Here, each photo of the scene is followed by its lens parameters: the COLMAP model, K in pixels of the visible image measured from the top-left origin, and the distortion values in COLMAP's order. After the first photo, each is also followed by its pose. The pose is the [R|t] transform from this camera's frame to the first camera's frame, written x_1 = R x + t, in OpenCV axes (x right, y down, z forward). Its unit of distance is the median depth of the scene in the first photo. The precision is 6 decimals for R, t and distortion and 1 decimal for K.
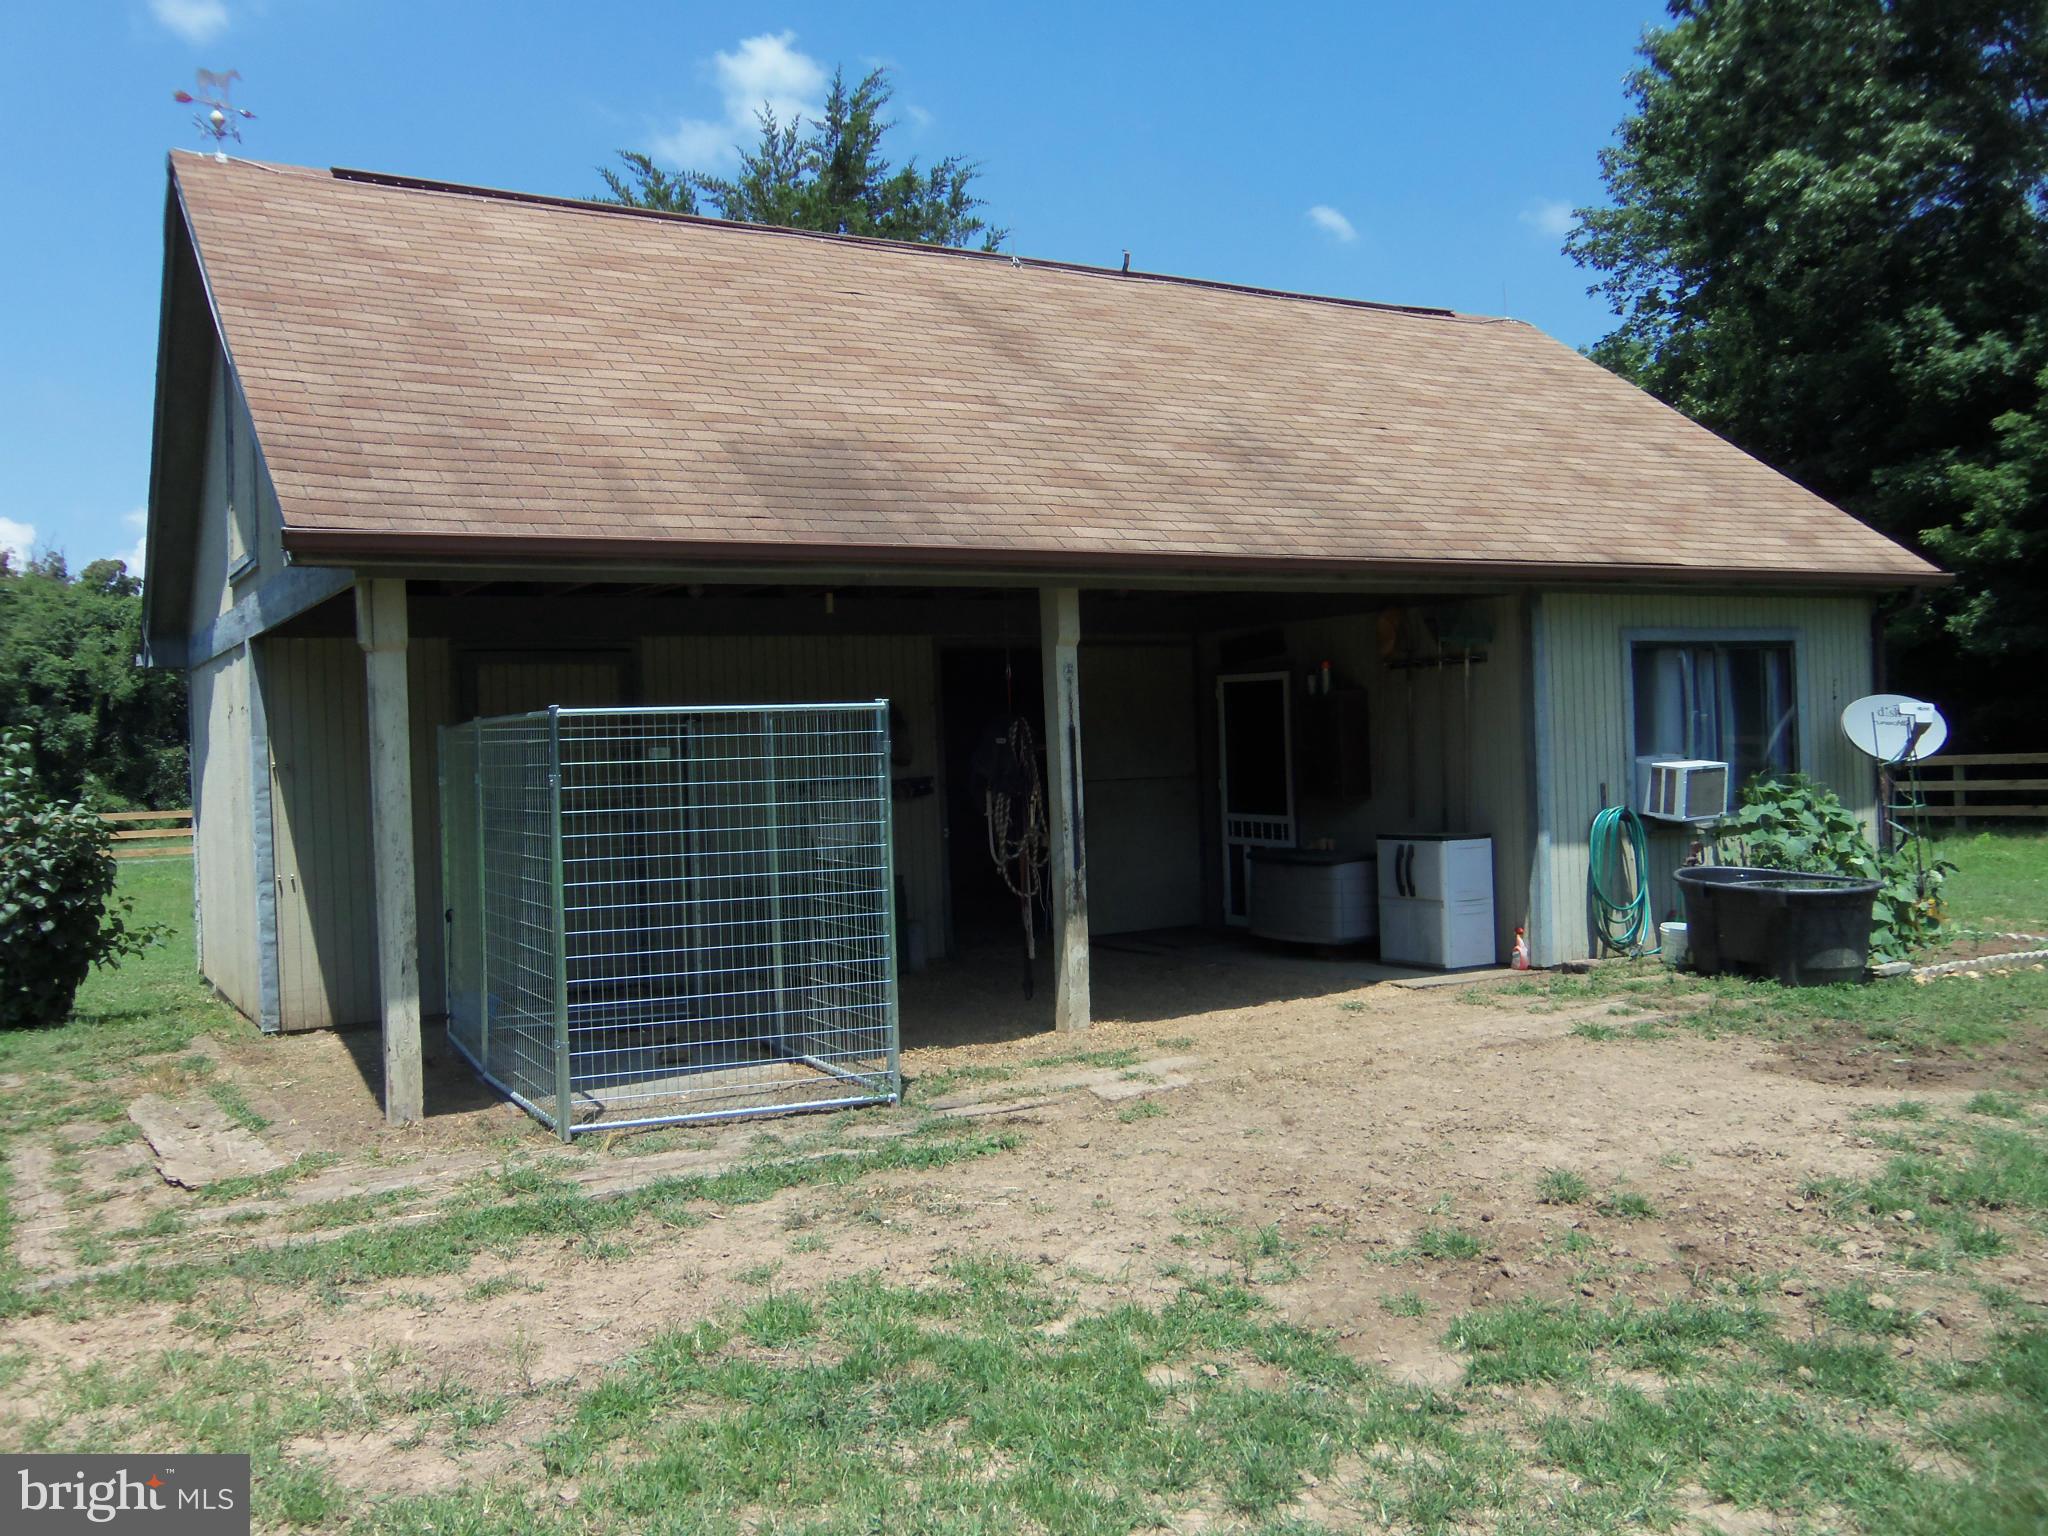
lens RADIAL K [[1727.0, 0, 1024.0], [0, 1727.0, 768.0], [0, 0, 1]] dist [0.001565, 0.000203]
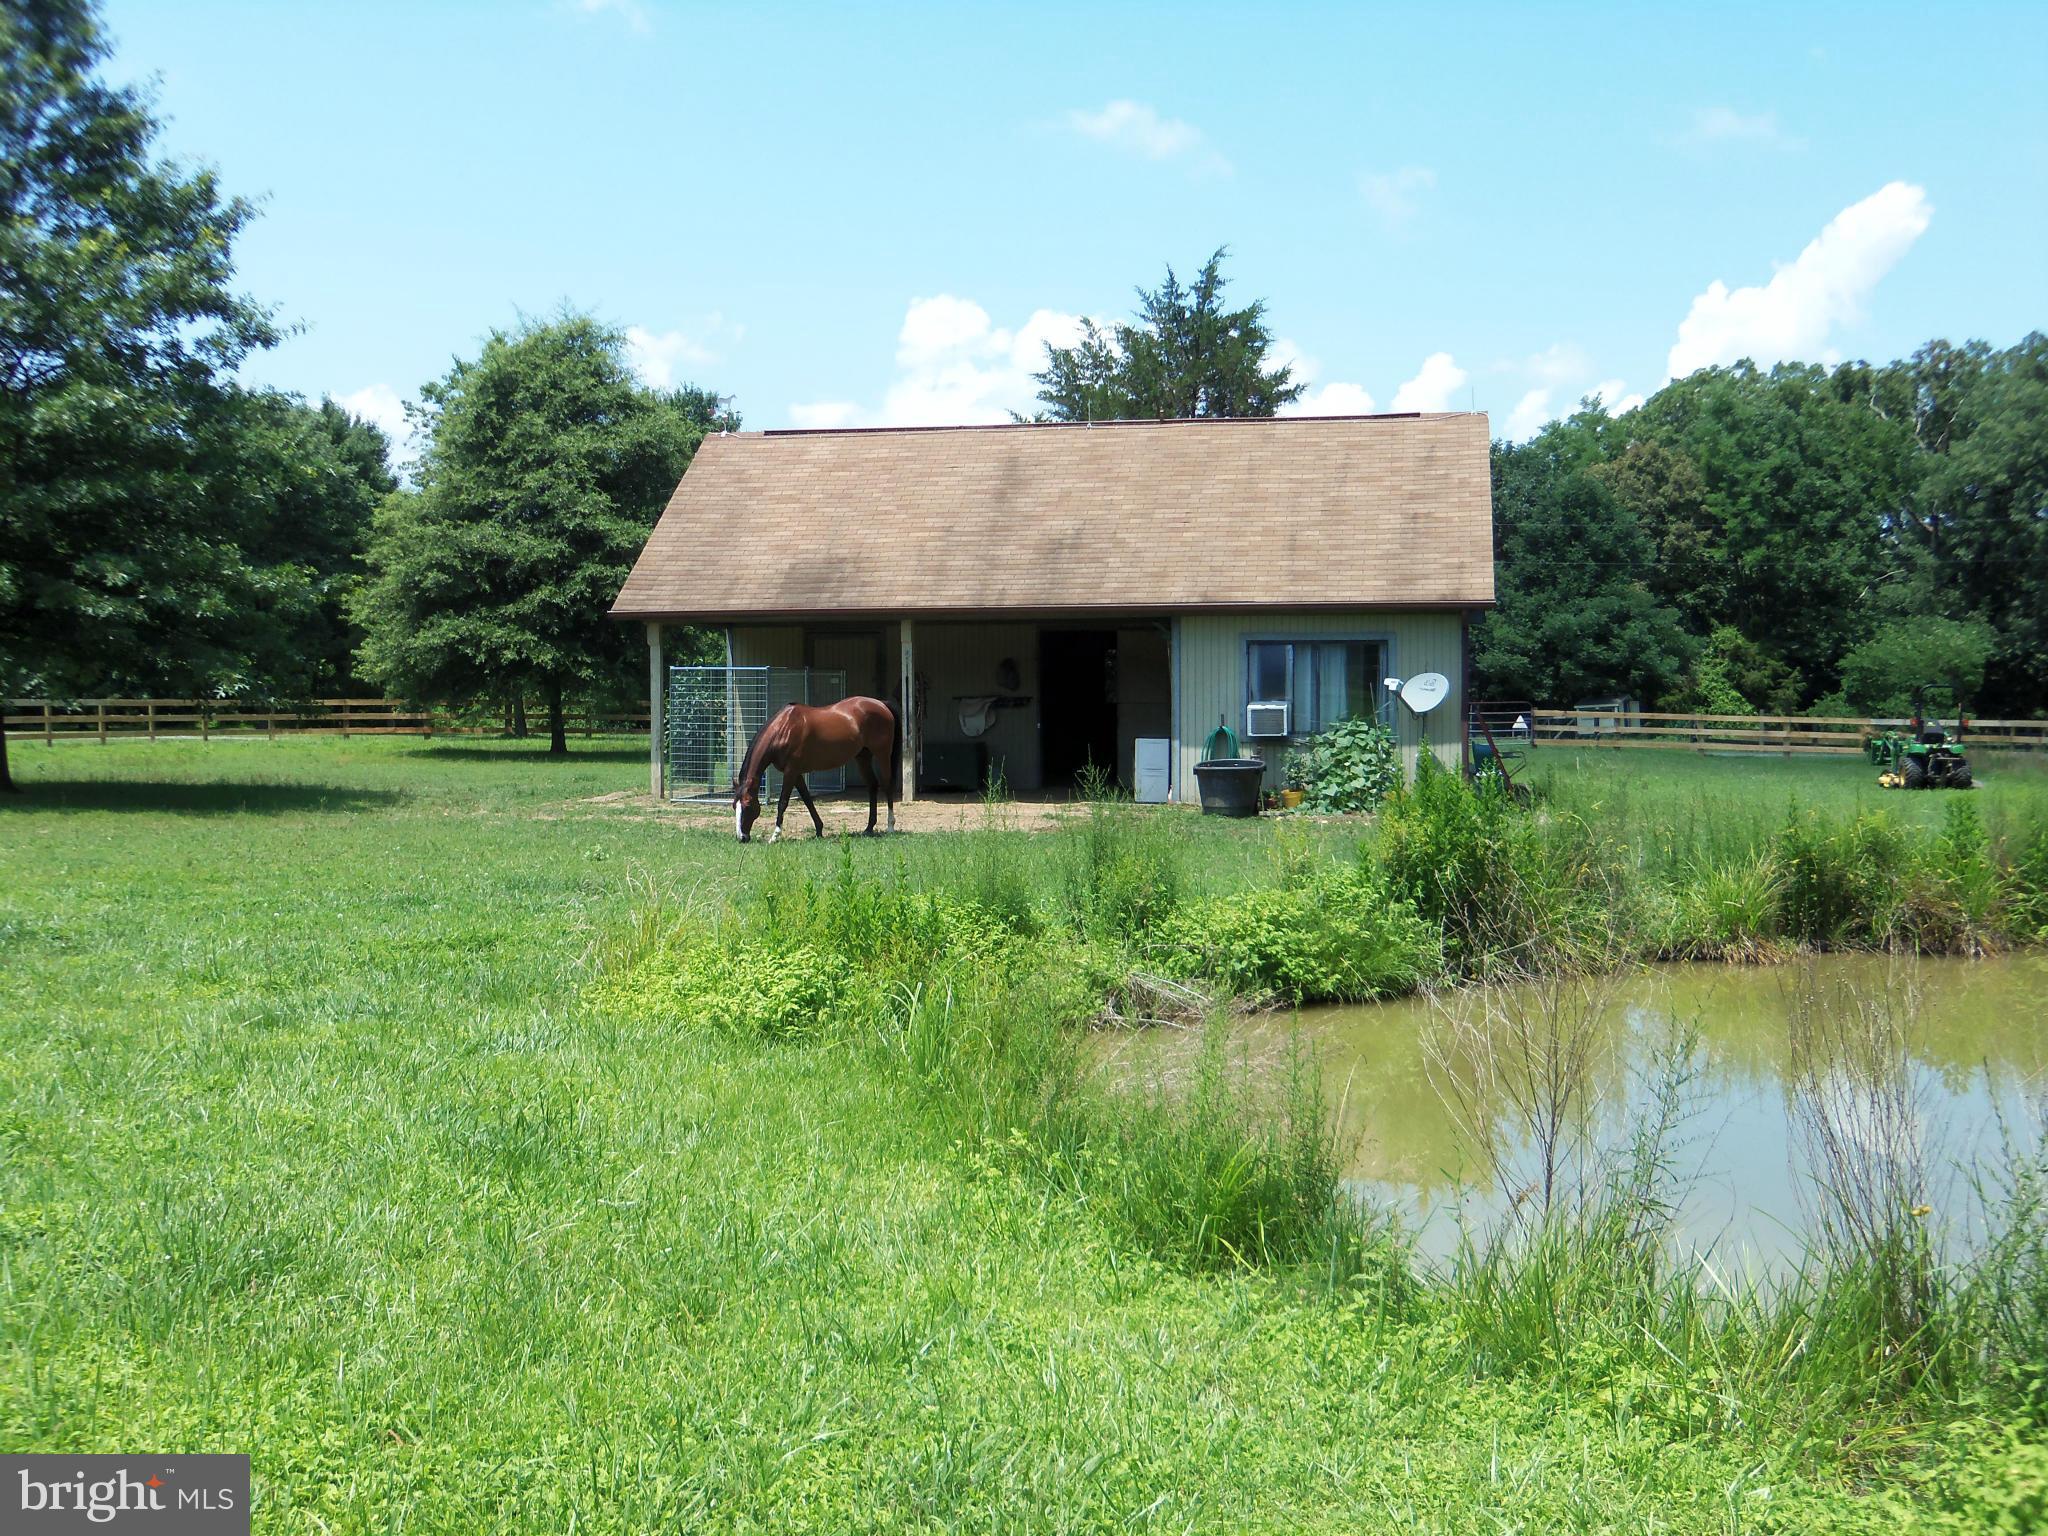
lens RADIAL K [[2344.3, 0, 1024.0], [0, 2344.3, 768.0], [0, 0, 1]] dist [-0.108314, -0.003860]
pose [[0.743549, 0.060994, -0.665894, 2.128380], [-0.035301, 0.998023, 0.051998, -0.066277], [0.667749, -0.015156, 0.744232, -1.219672]]
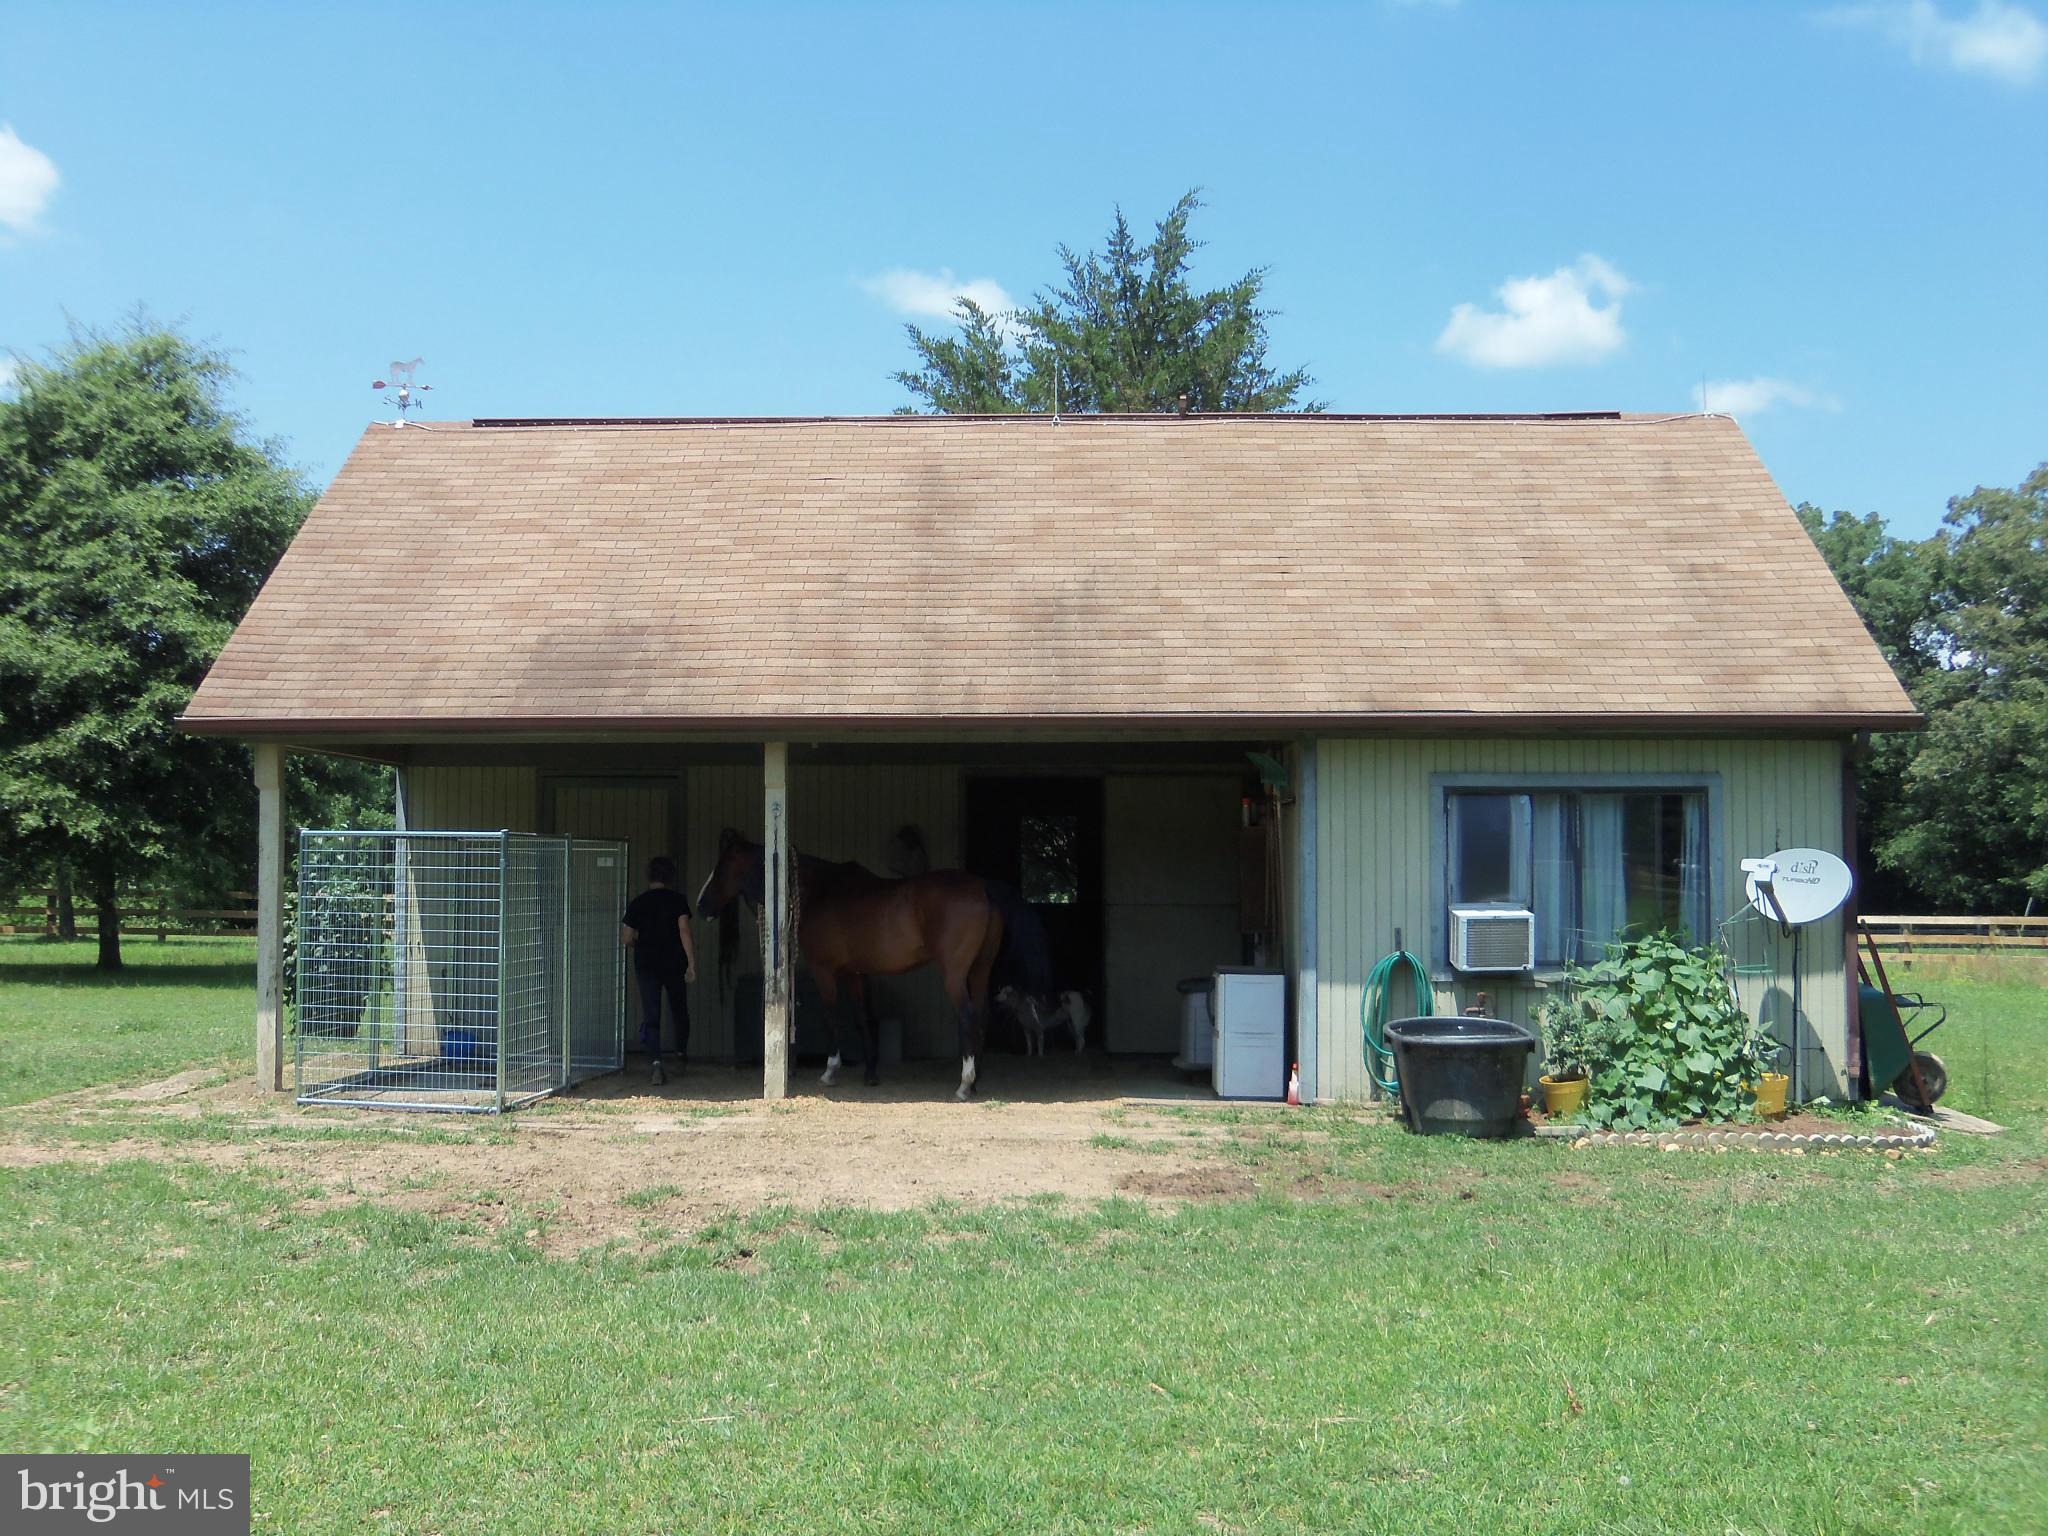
lens RADIAL K [[2344.3, 0, 1024.0], [0, 2344.3, 768.0], [0, 0, 1]] dist [-0.108314, -0.003860]
pose [[0.843564, 0.015886, -0.536794, 0.974946], [-0.041973, 0.998455, -0.036413, -0.028467], [0.535386, 0.053248, 0.842927, -0.295673]]
